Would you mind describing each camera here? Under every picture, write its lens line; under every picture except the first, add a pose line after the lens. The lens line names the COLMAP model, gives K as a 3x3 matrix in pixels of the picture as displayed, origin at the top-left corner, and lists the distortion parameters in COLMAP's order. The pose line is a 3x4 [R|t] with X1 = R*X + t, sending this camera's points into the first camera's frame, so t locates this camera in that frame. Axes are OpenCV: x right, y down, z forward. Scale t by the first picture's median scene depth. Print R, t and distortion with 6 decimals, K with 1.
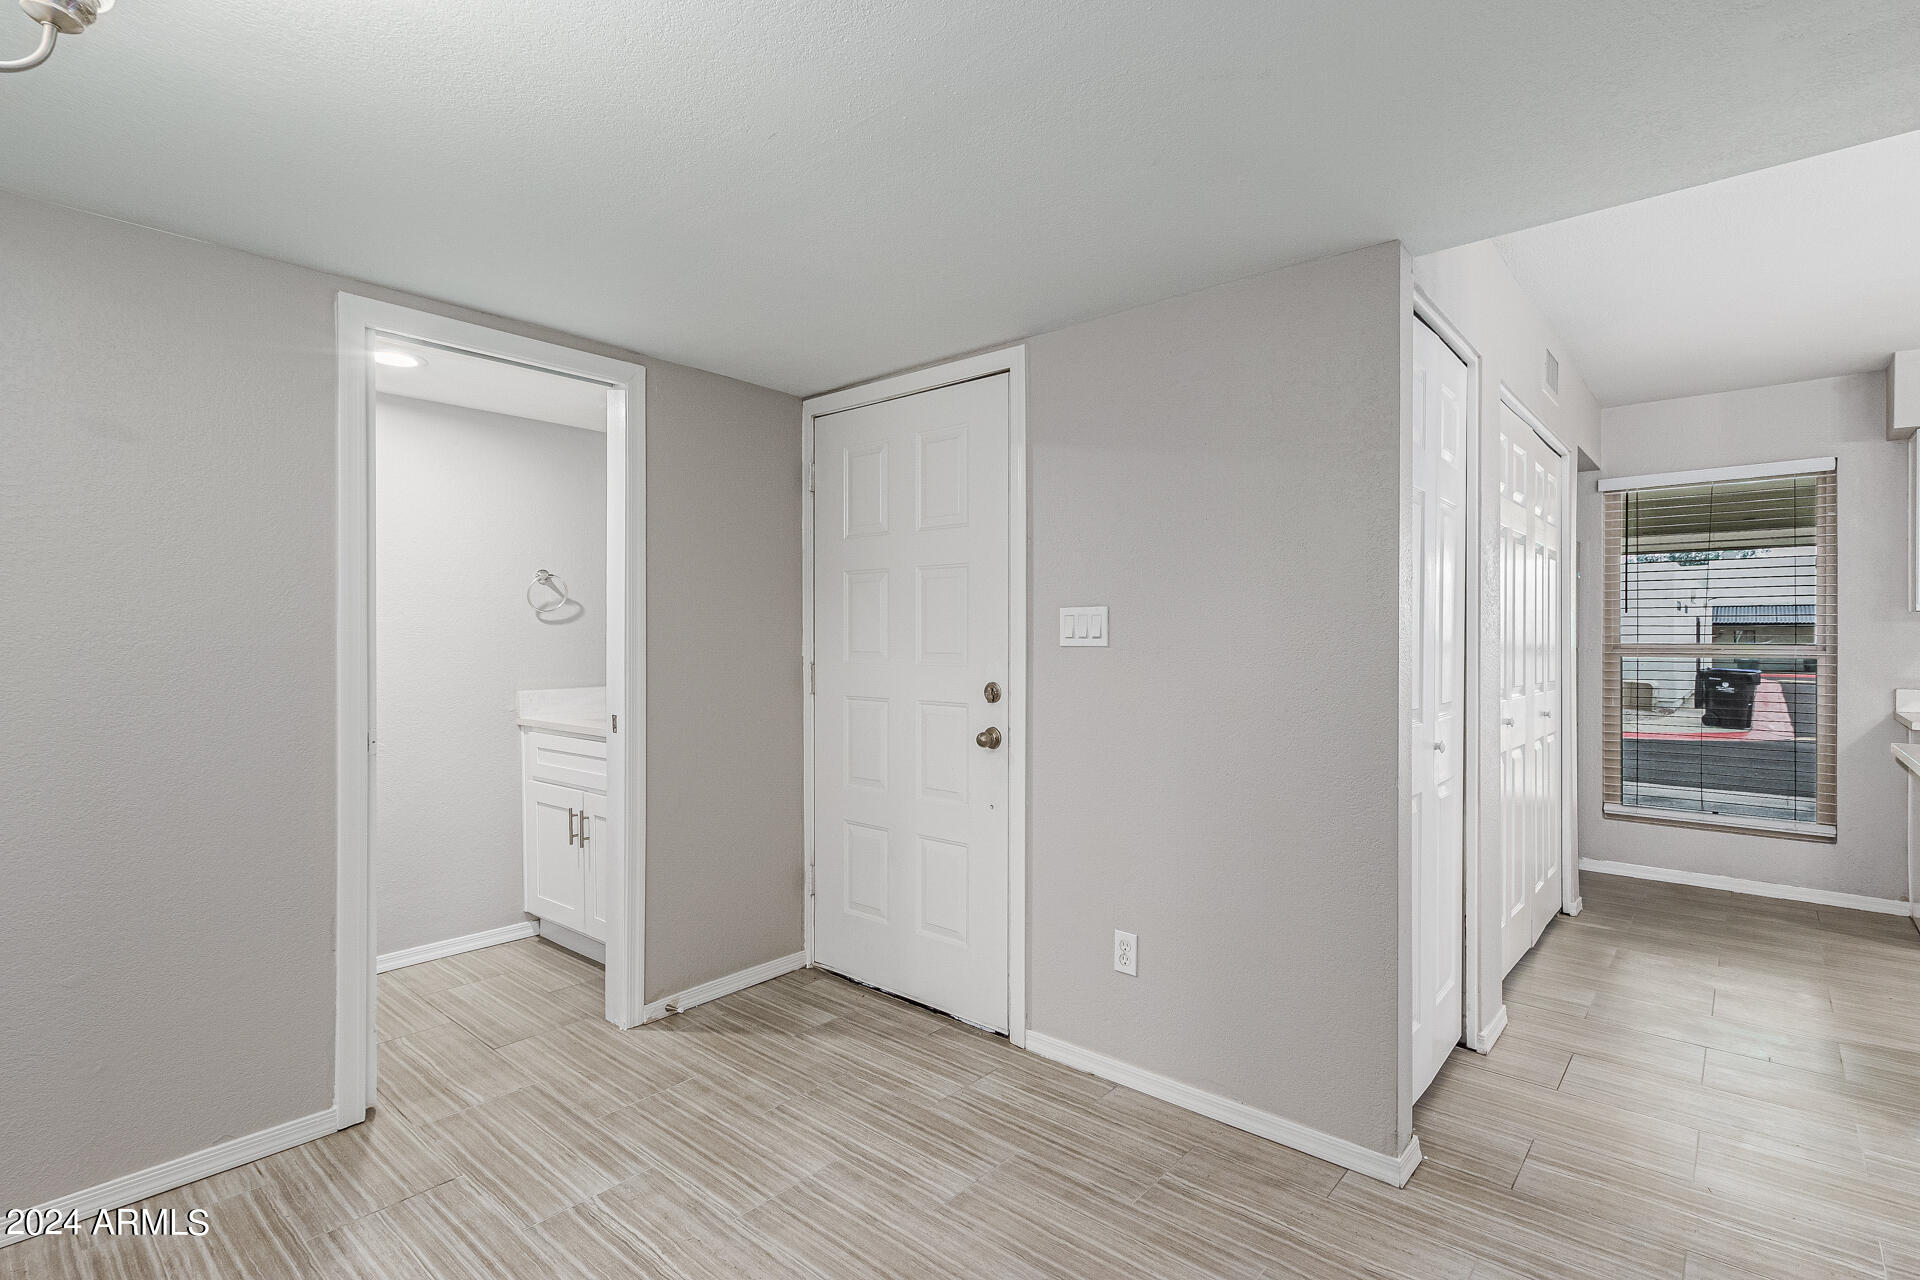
lens RADIAL K [[901.4, 0, 956.1], [0, 901.4, 639.6], [0, 0, 1]] dist [0.016045, -0.006054]
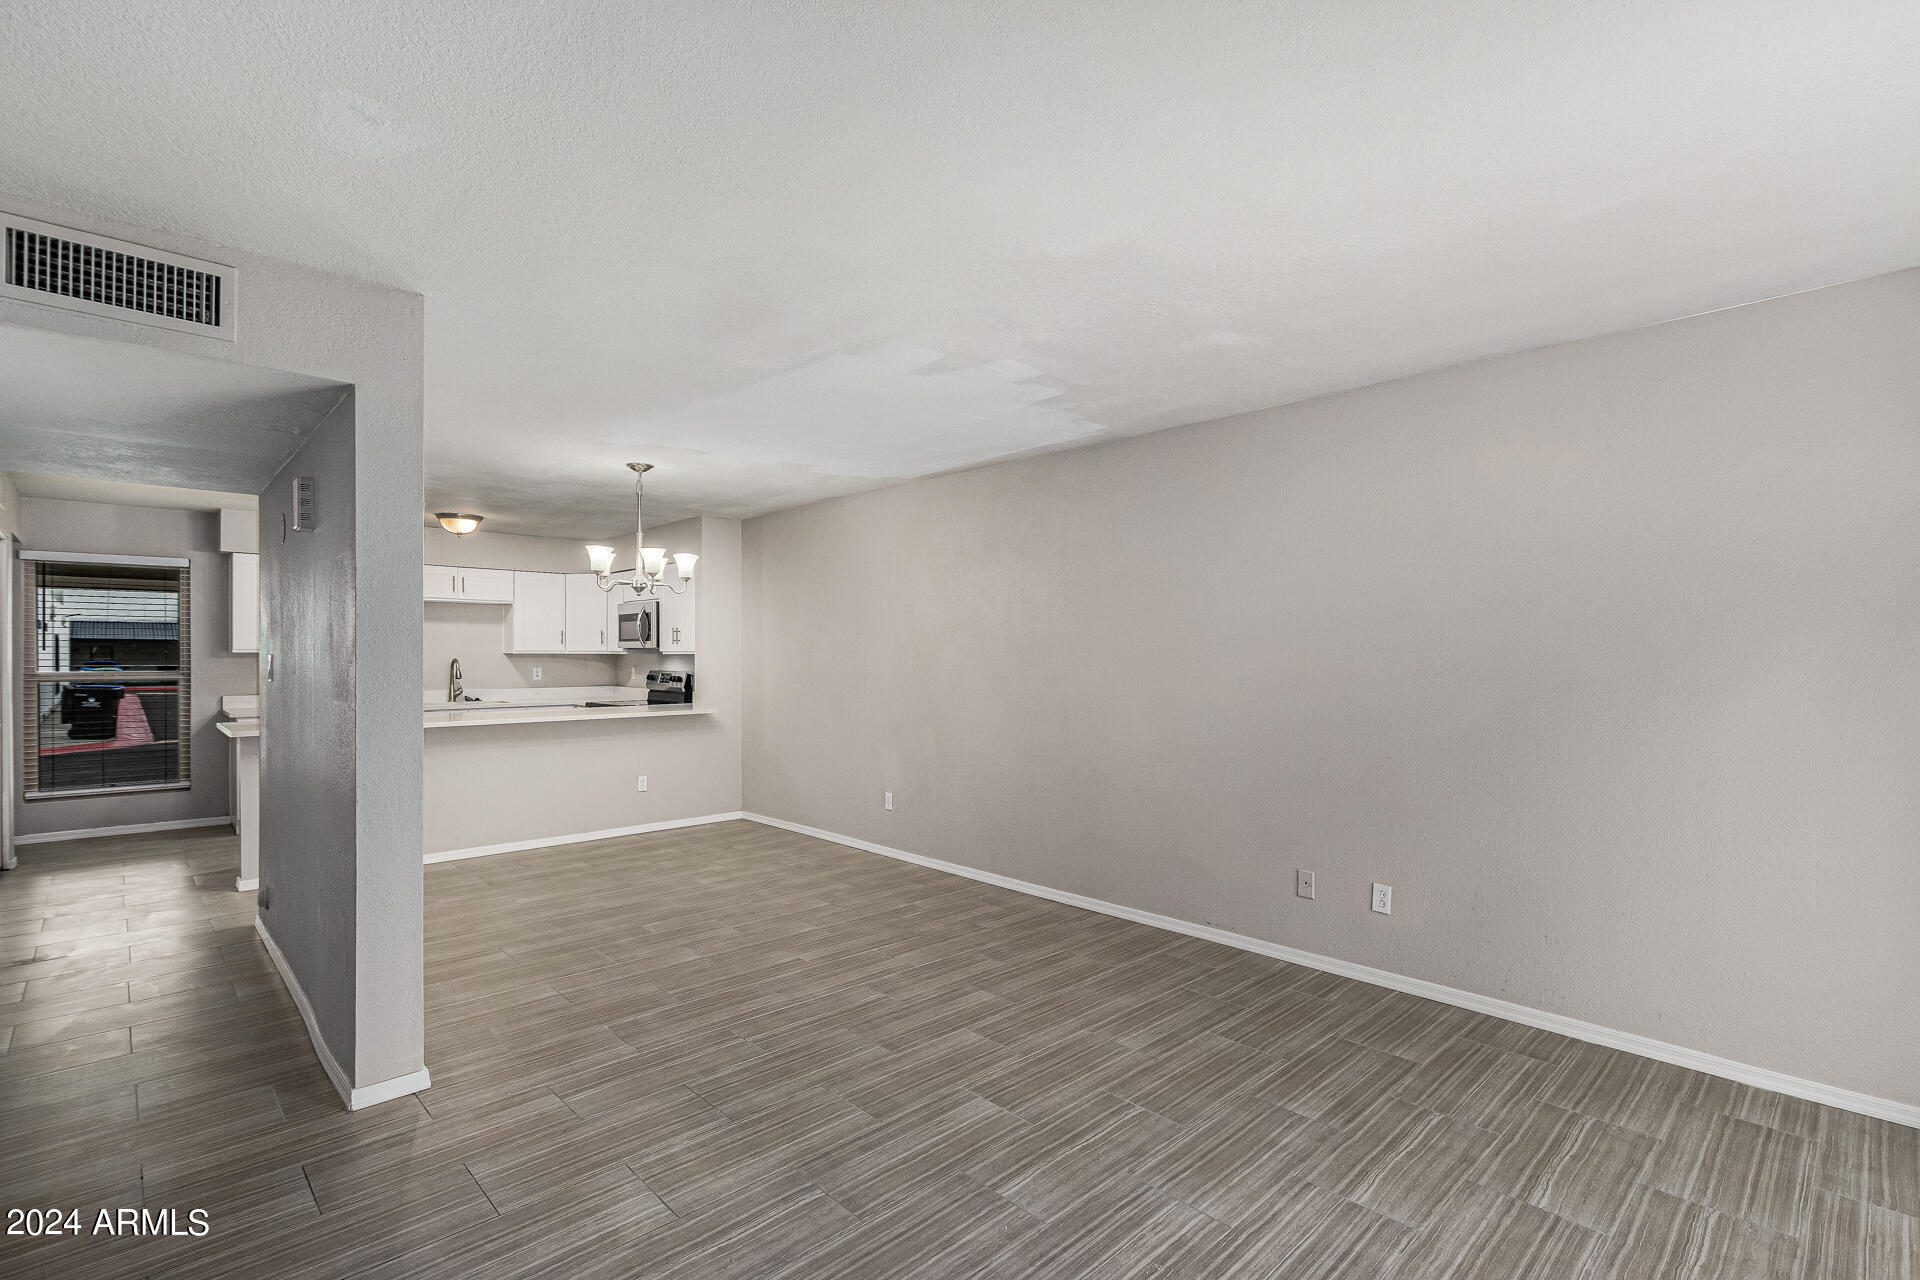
lens RADIAL K [[891.0, 0, 967.8], [0, 891.0, 660.7], [0, 0, 1]] dist [0.009838, -0.000523]
pose [[0.086066, -0.008118, 0.996256, -0.530467], [-0.001007, 0.999966, 0.008236, -0.028724], [-0.996289, -0.001712, 0.086055, -0.543070]]
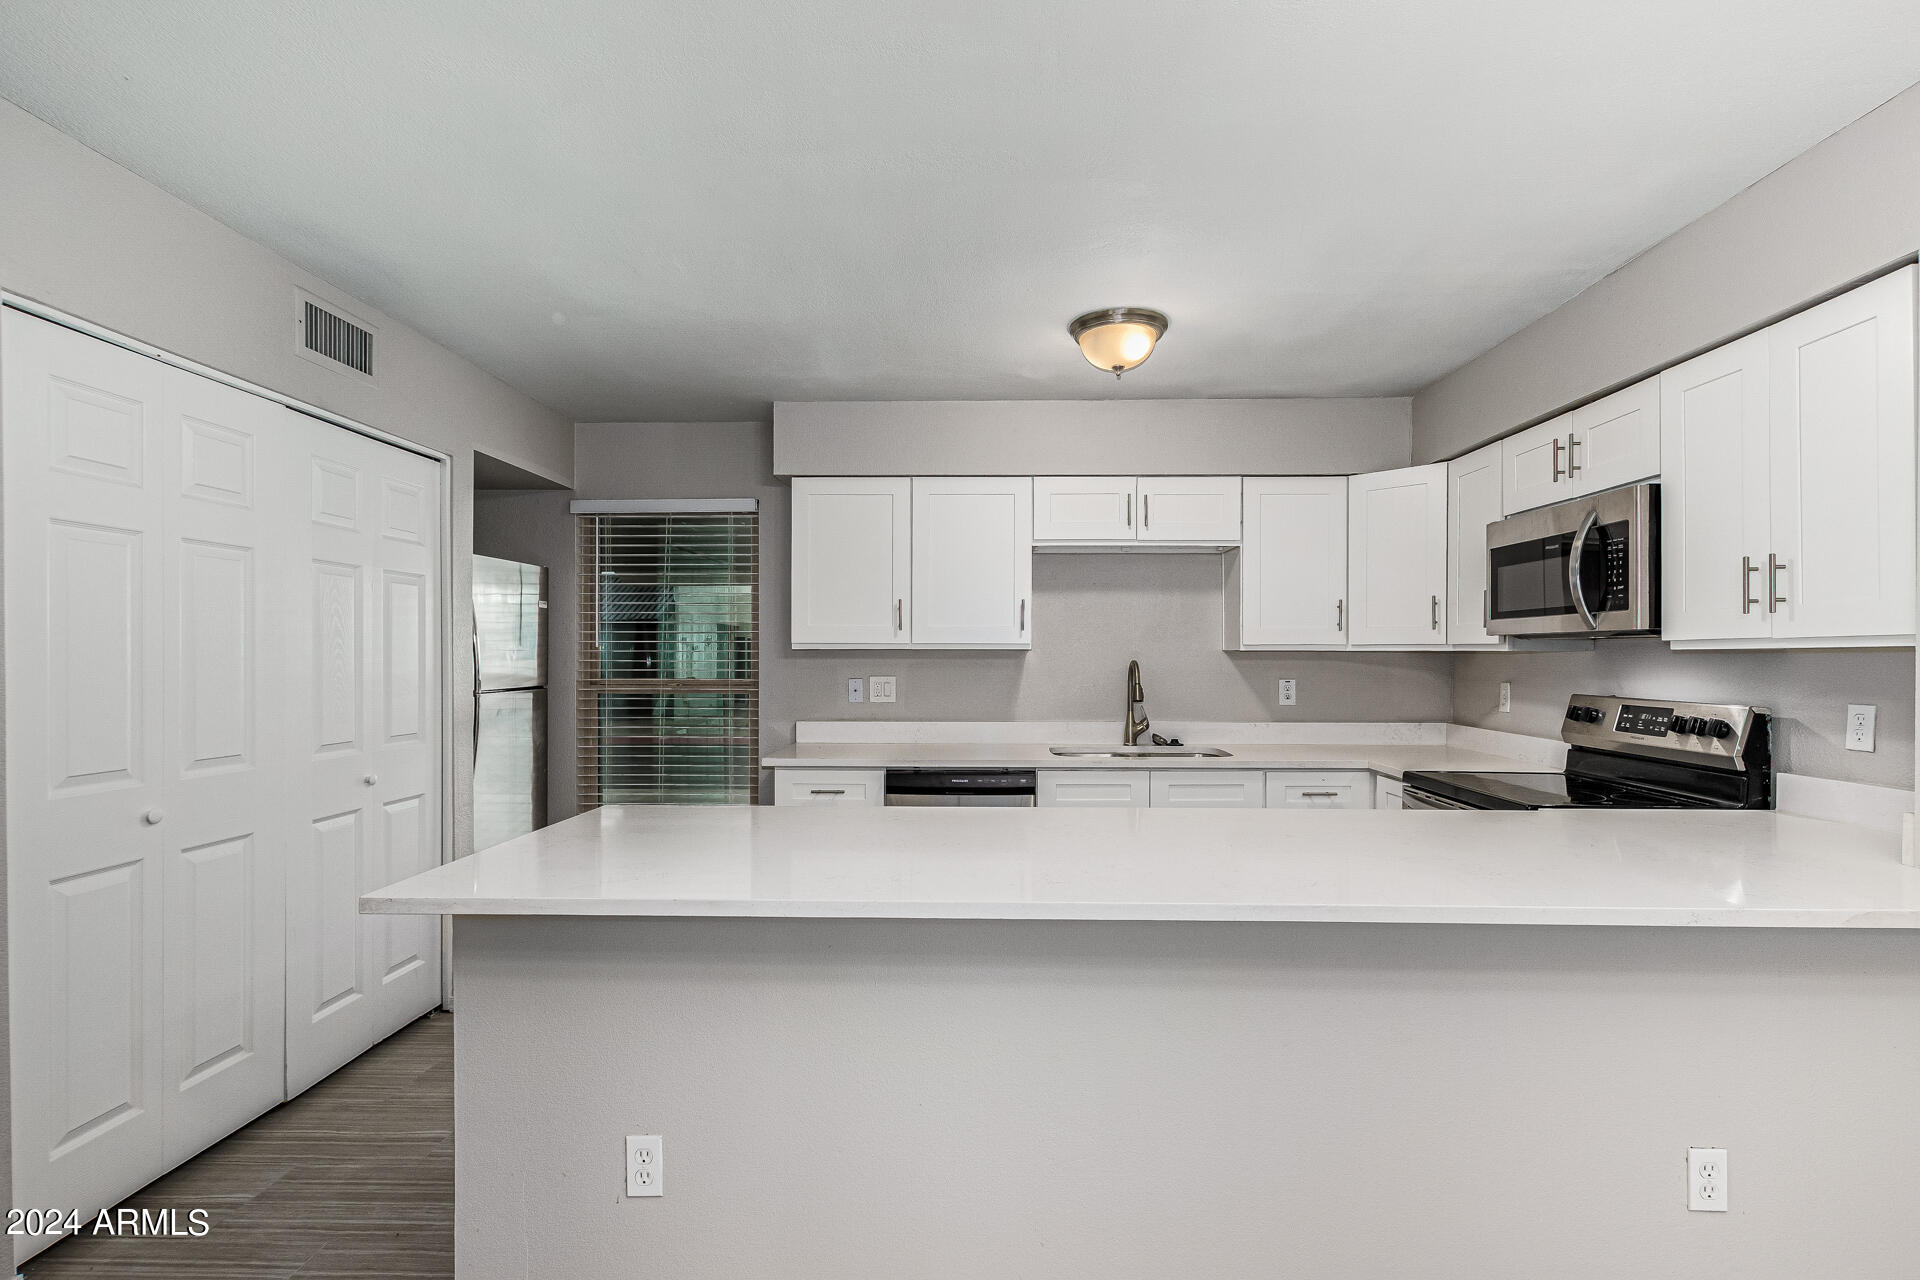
lens RADIAL K [[901.4, 0, 963.4], [0, 901.4, 658.8], [0, 0, 1]] dist [0.016045, -0.006054]
pose [[0.767356, -0.001697, 0.641219, 0.471804], [-0.001486, 0.999989, 0.004425, -0.022764], [-0.641219, -0.004348, 0.767345, 0.058146]]
